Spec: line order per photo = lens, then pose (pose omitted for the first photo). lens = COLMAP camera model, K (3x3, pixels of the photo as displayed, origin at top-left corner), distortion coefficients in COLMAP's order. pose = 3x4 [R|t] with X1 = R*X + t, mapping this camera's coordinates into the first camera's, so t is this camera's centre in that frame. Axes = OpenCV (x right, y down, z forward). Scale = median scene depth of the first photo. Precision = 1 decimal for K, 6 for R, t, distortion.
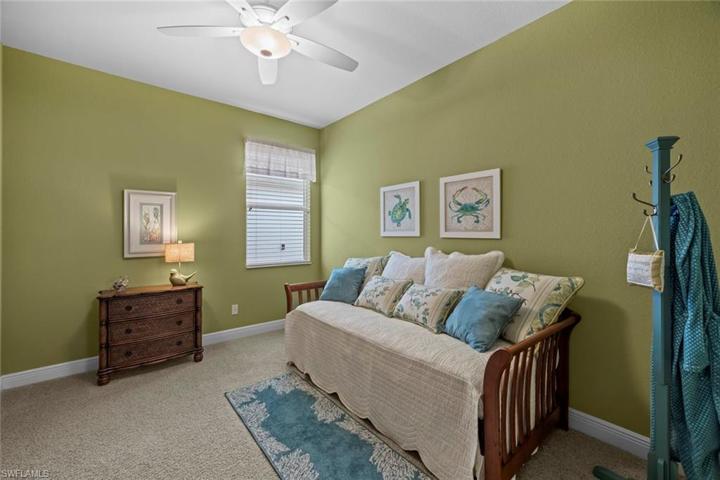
lens RADIAL K [[291.2, 0, 360.9], [0, 291.2, 234.7], [0, 0, 1]] dist [-0.002062, -0.000394]
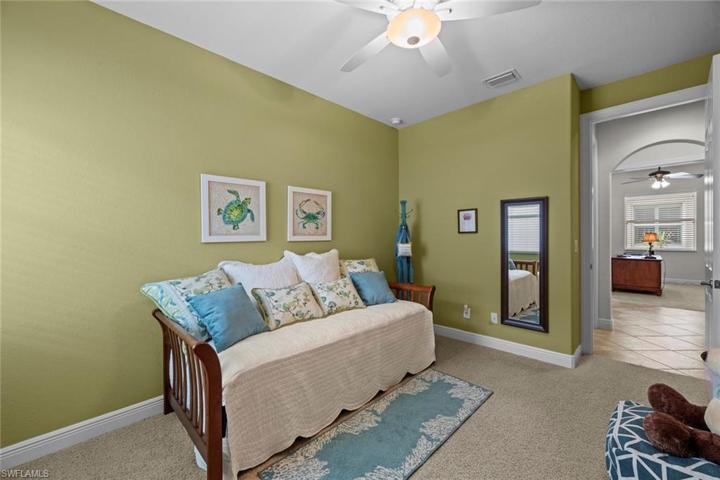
lens RADIAL K [[291.2, 0, 360.1], [0, 291.2, 239.0], [0, 0, 1]] dist [-0.002062, -0.000394]
pose [[-0.090066, -0.010229, 0.995883, -0.867737], [0.013543, 0.999842, 0.011494, -0.007359], [-0.995844, 0.014523, -0.089914, 0.881498]]
